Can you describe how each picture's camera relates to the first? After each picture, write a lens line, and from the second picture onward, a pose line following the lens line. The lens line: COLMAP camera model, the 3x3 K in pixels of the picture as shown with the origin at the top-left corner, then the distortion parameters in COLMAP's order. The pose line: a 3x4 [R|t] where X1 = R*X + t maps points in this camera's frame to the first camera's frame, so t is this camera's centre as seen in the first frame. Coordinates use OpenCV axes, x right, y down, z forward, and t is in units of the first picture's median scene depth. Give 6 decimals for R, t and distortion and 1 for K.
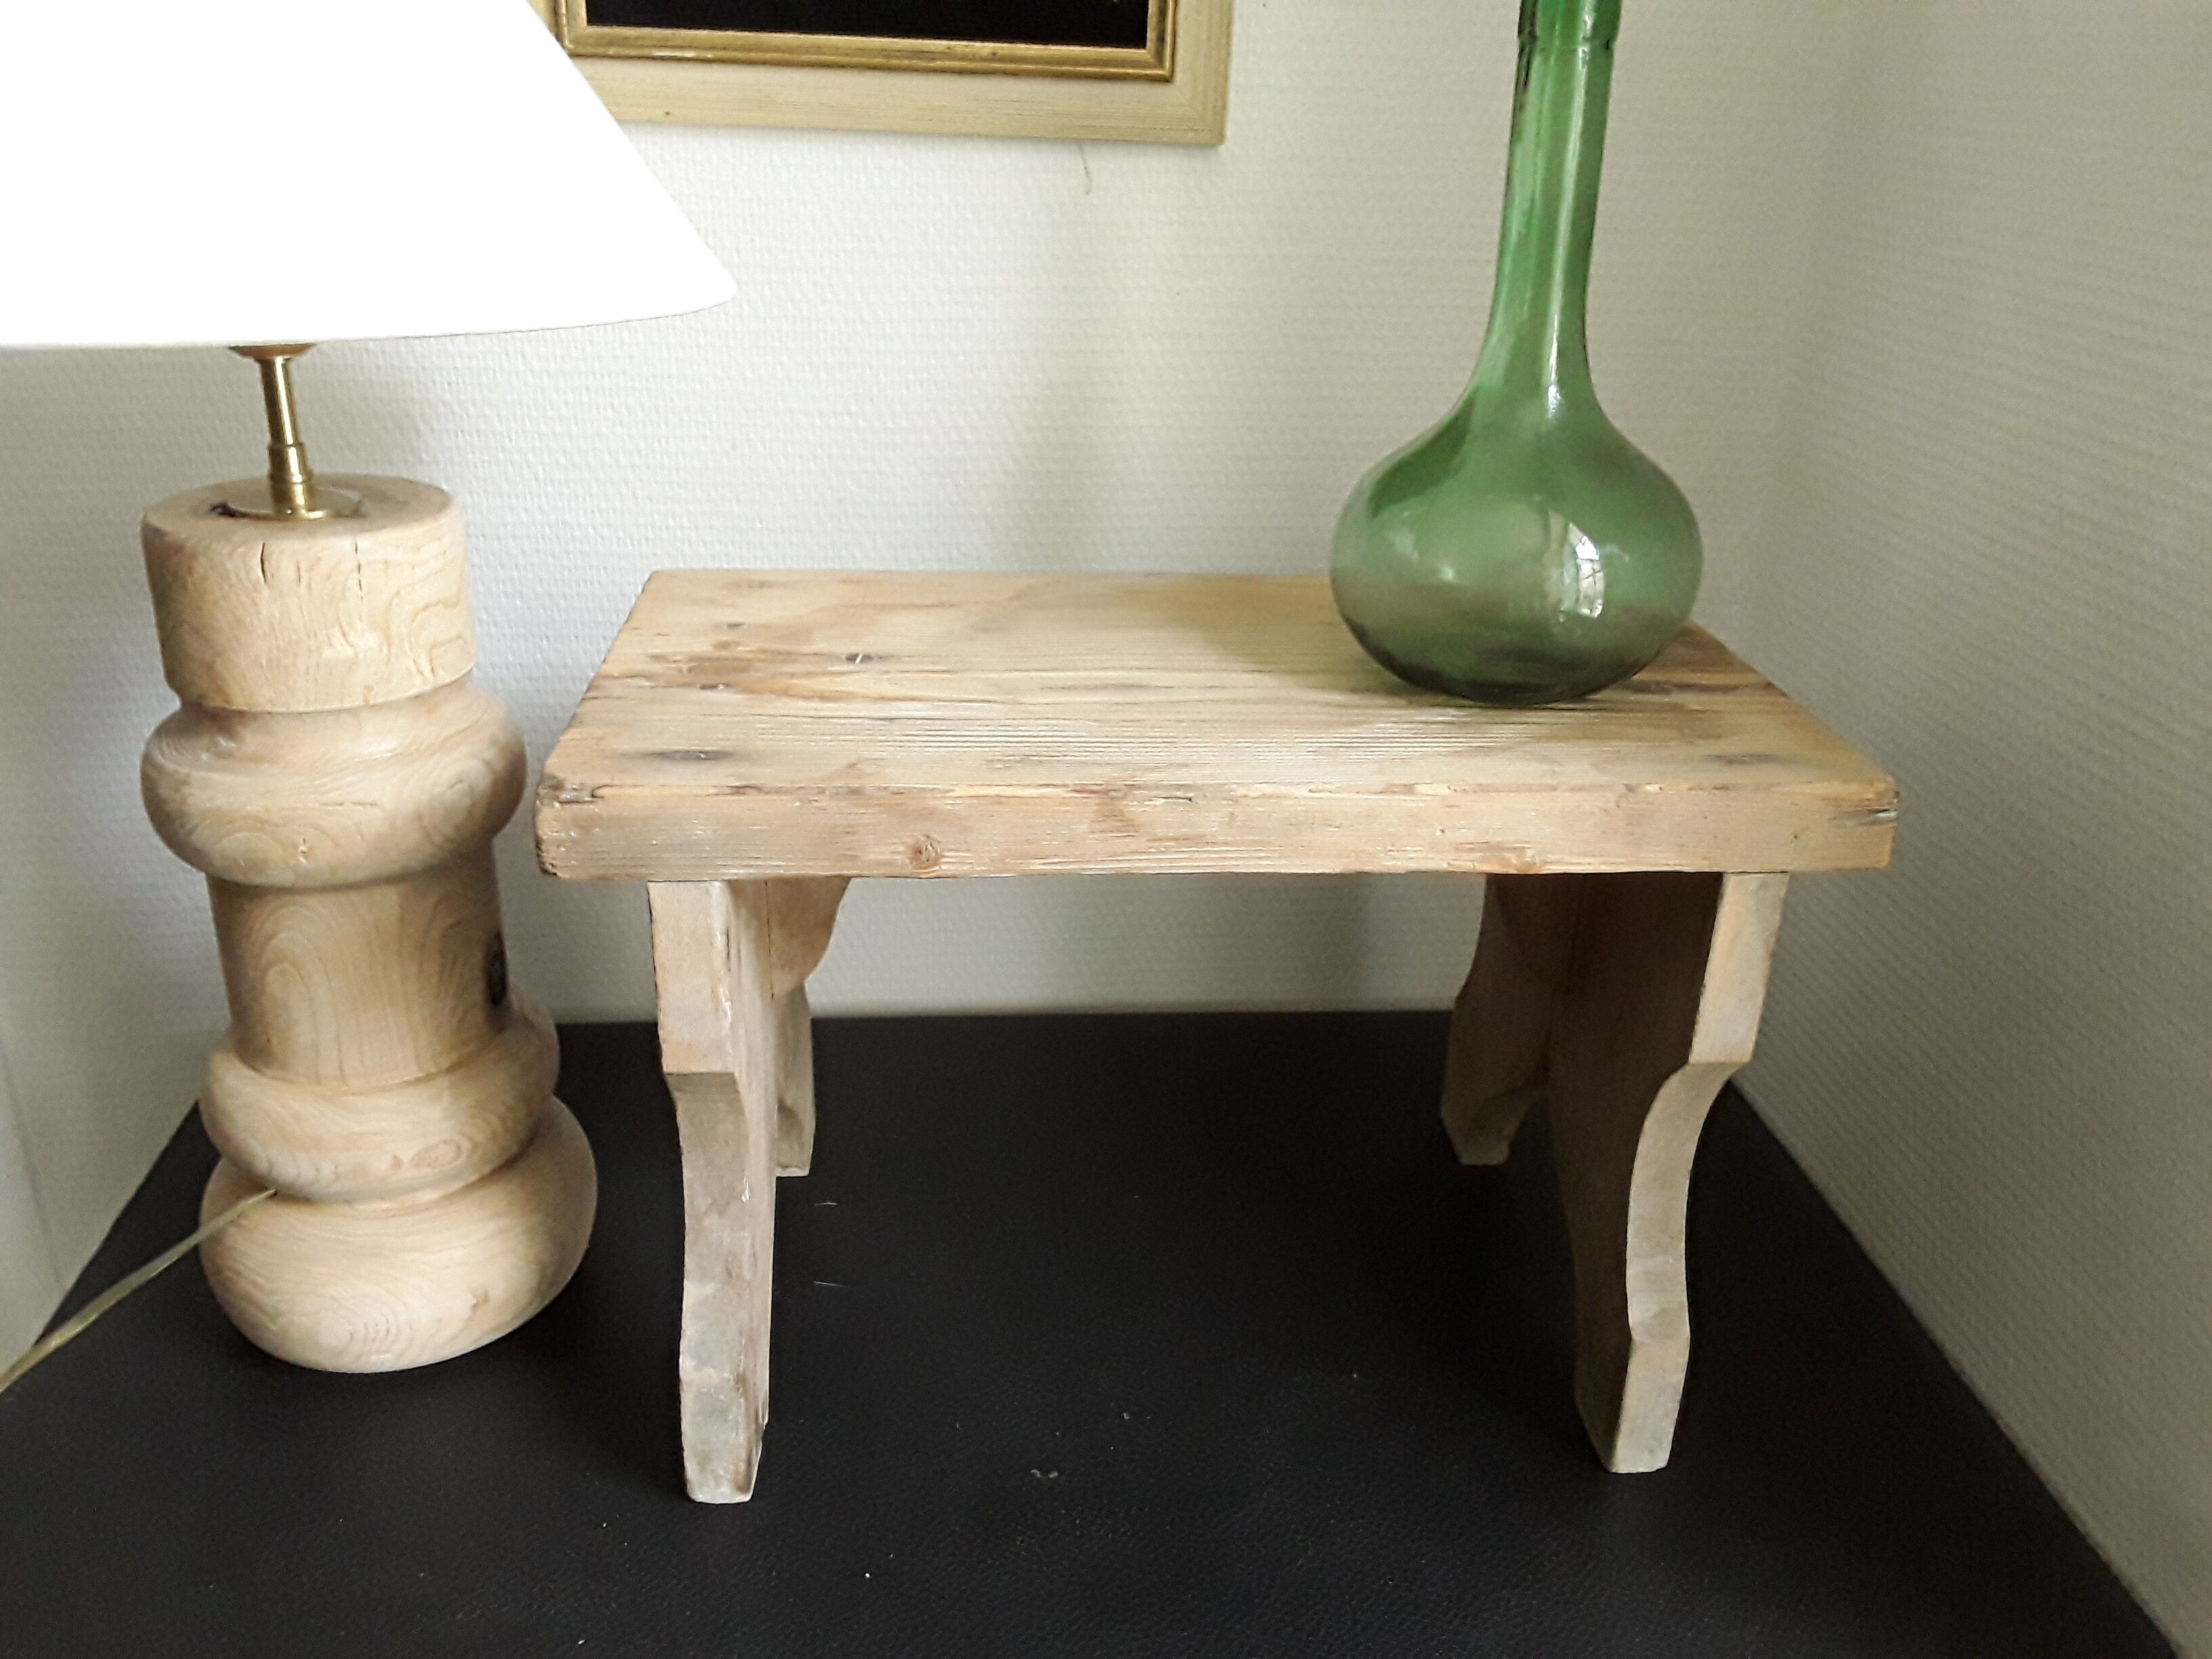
lens RADIAL K [[1768.4, 0, 1152.1], [0, 1768.4, 829.9], [0, 0, 1]] dist [0.114832, -0.214565]
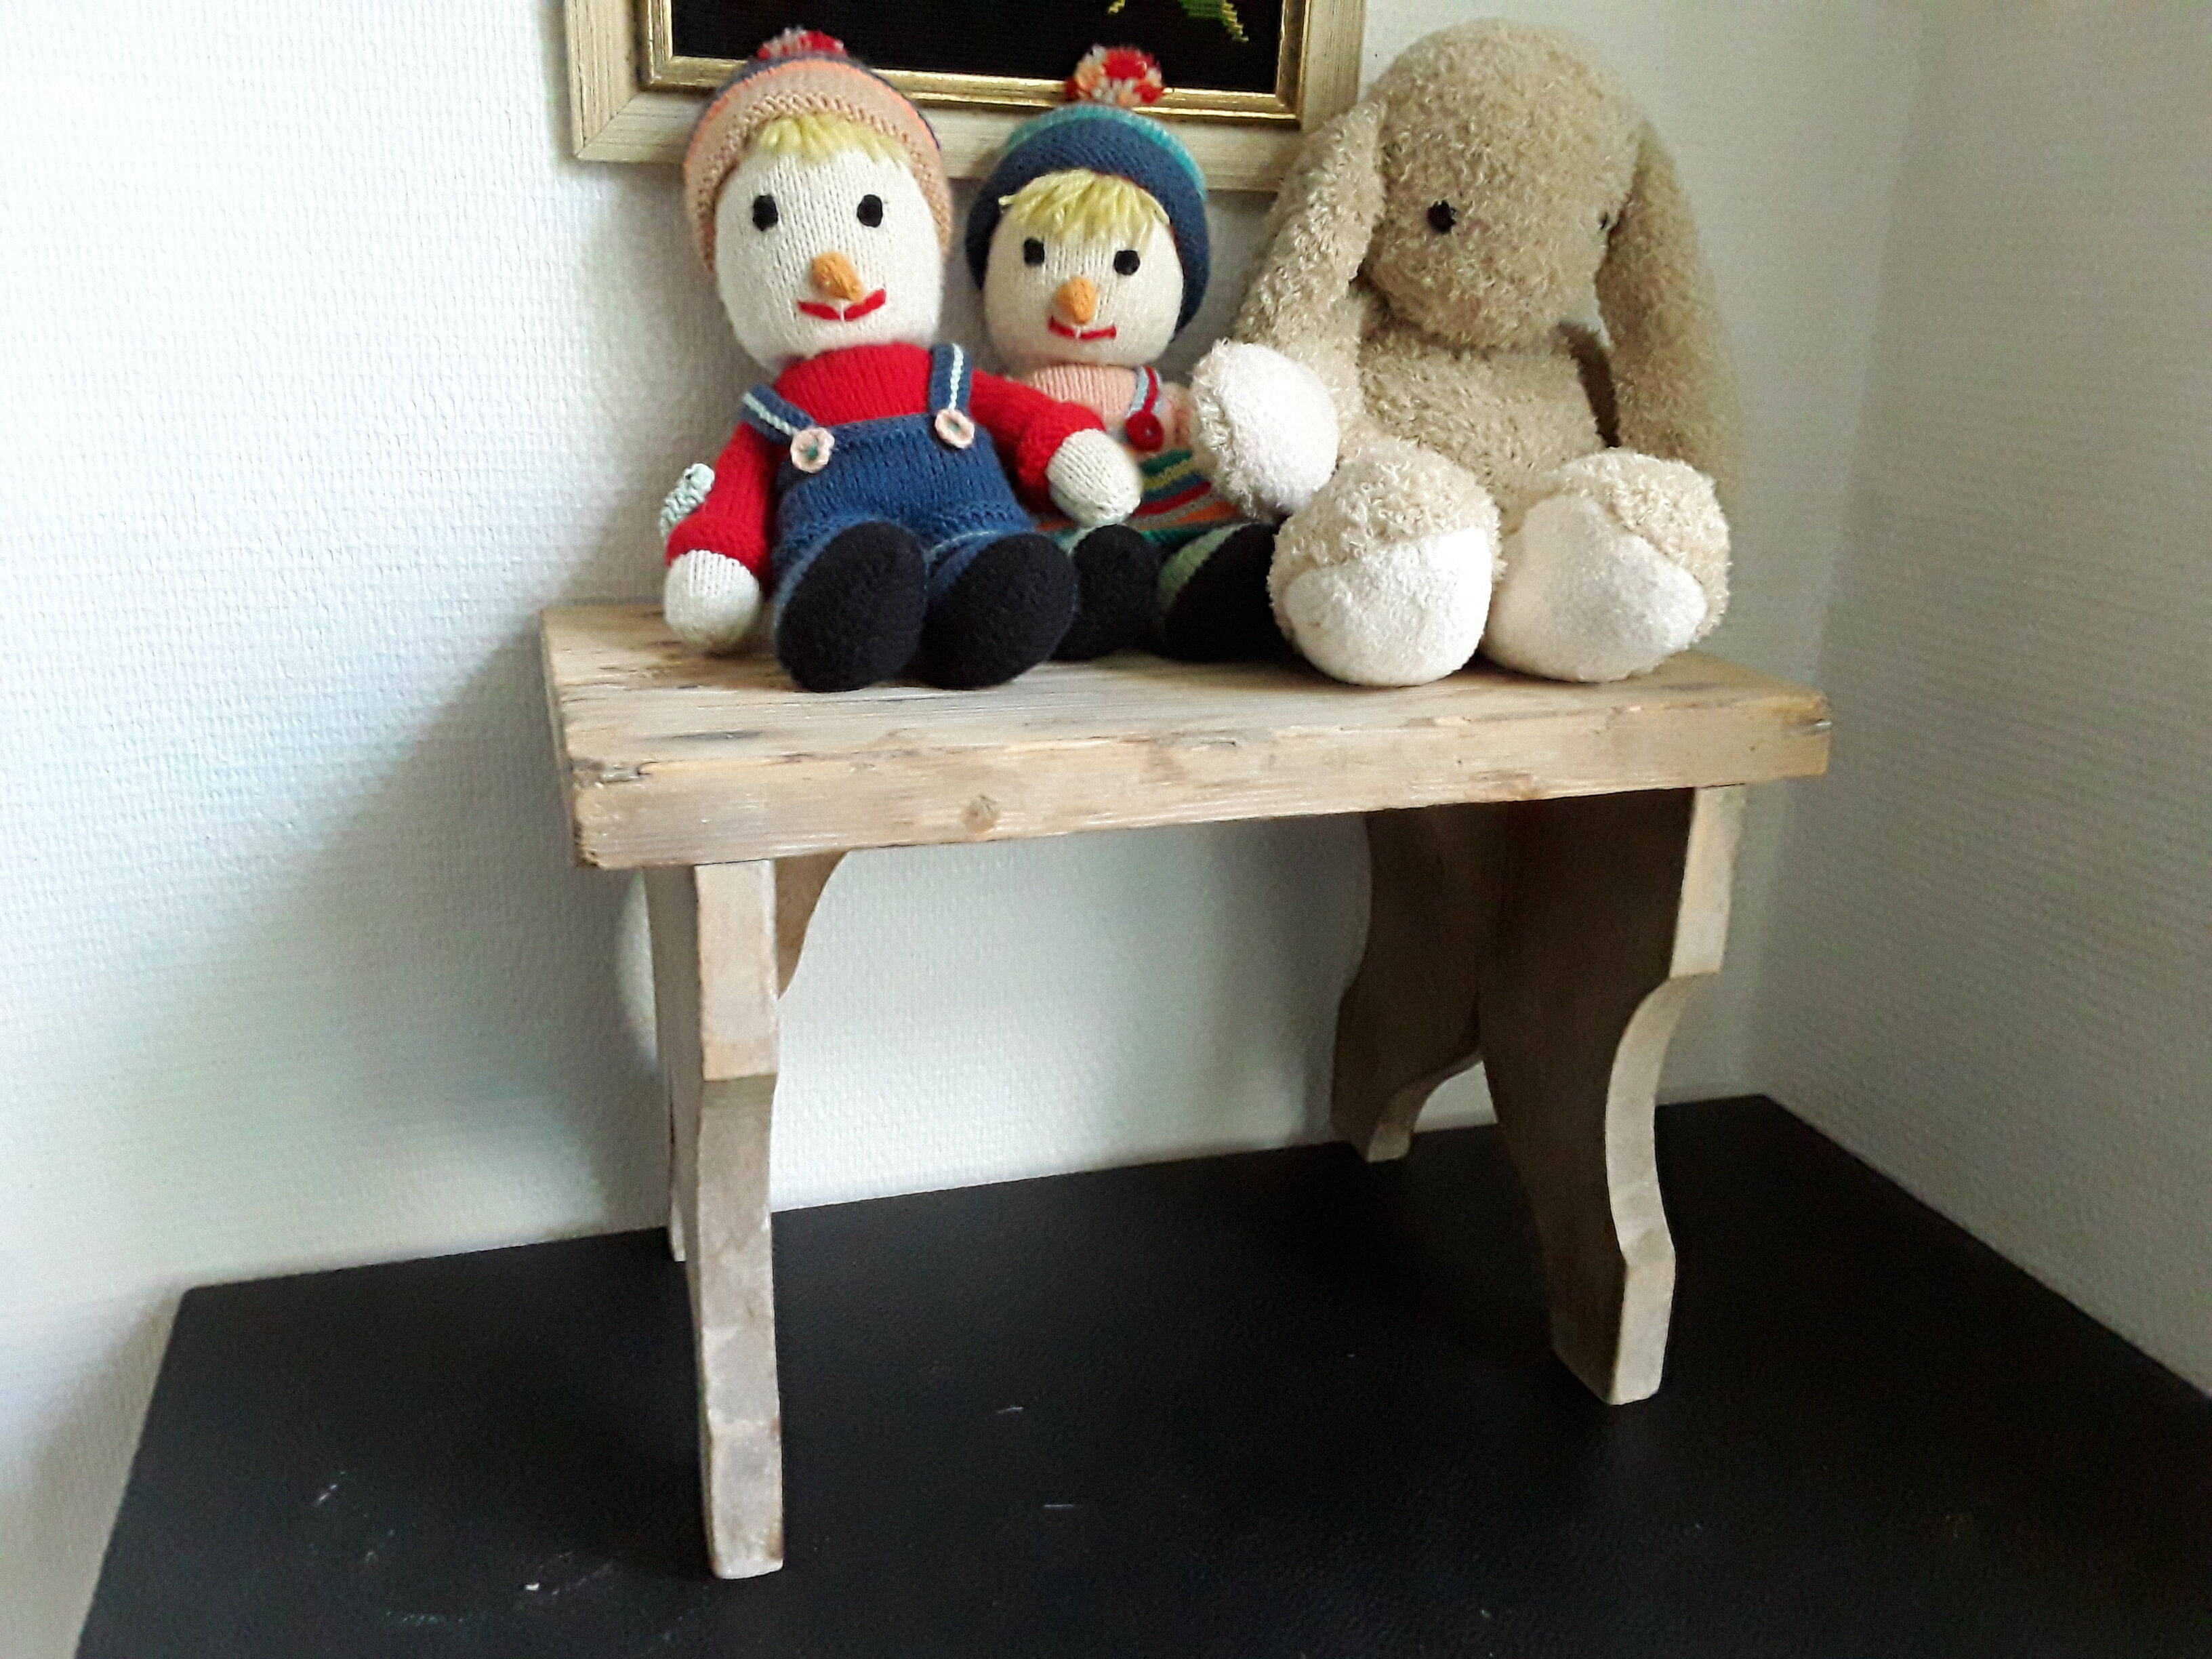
lens RADIAL K [[1768.4, 0, 1152.1], [0, 1768.4, 829.9], [0, 0, 1]] dist [0.114832, -0.214565]
pose [[0.969733, -0.079009, 0.231033, -0.253018], [0.100385, 0.991542, -0.082266, 0.106998], [-0.222579, 0.102968, 0.969462, 0.033418]]
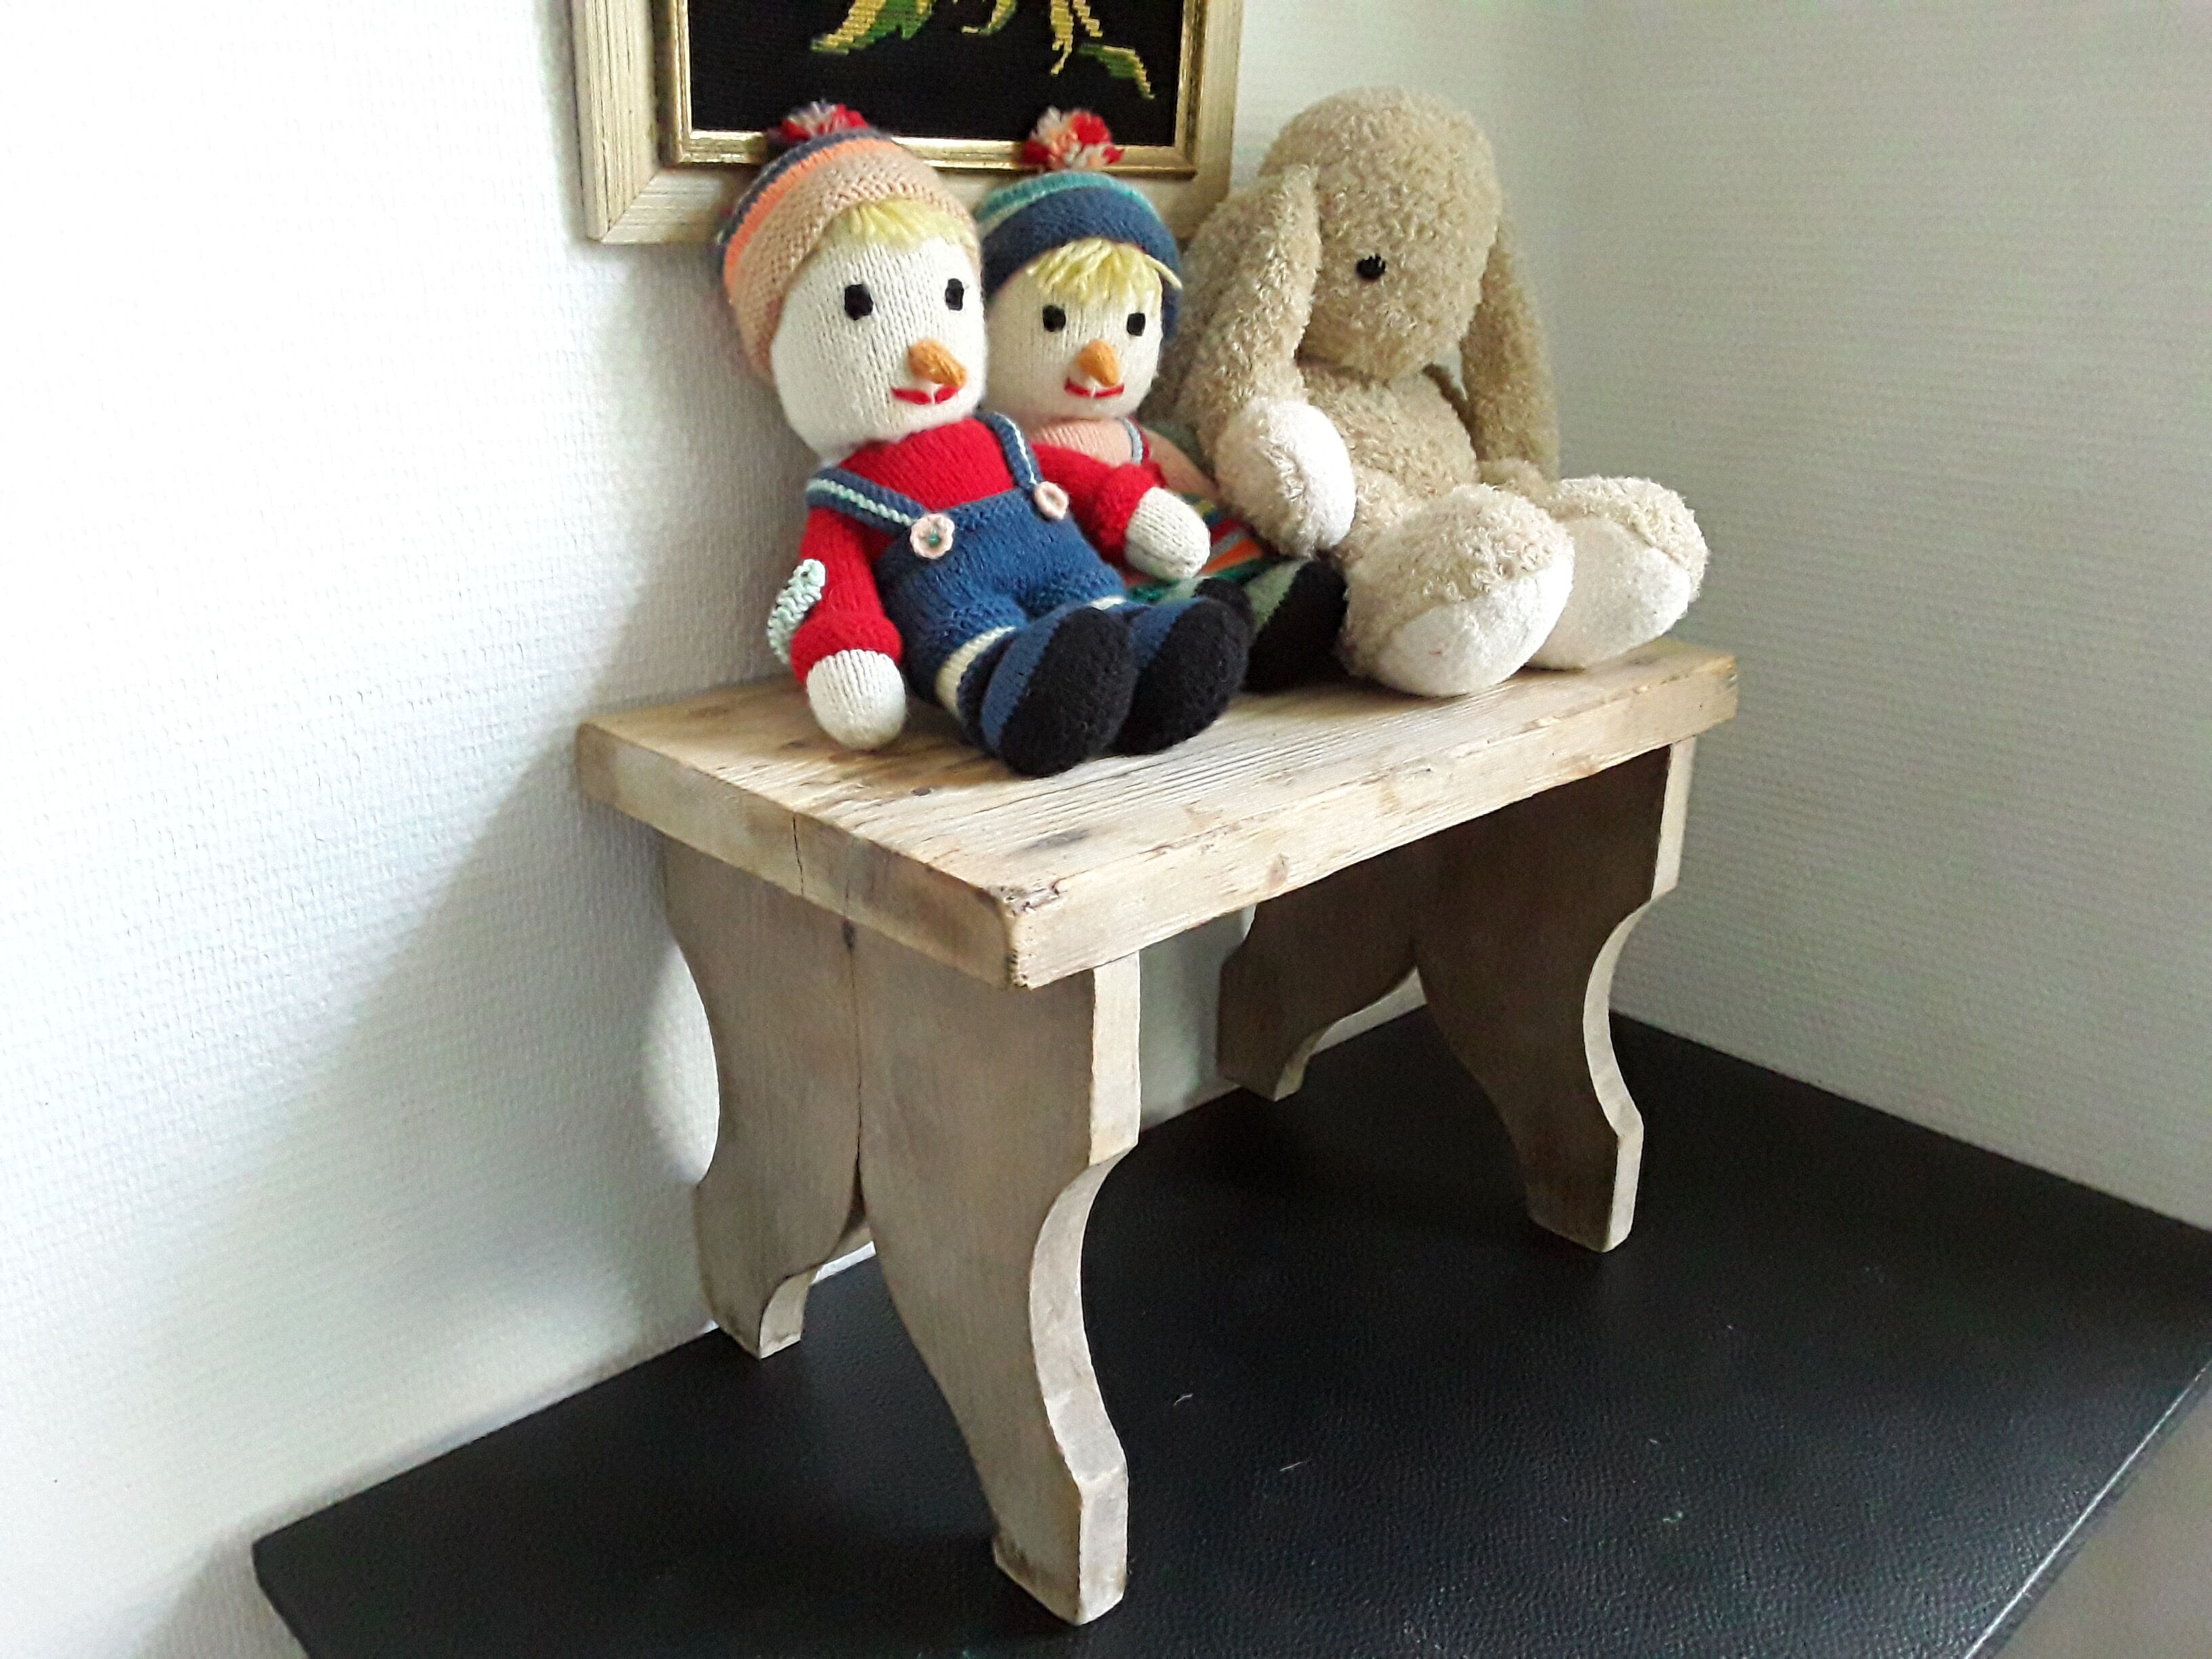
lens RADIAL K [[1768.4, 0, 1152.1], [0, 1768.4, 829.9], [0, 0, 1]] dist [0.114832, -0.214565]
pose [[0.769938, -0.238191, 0.591998, -0.781998], [0.264475, 0.963404, 0.043656, -0.074959], [-0.580731, 0.122956, 0.804756, 0.177190]]
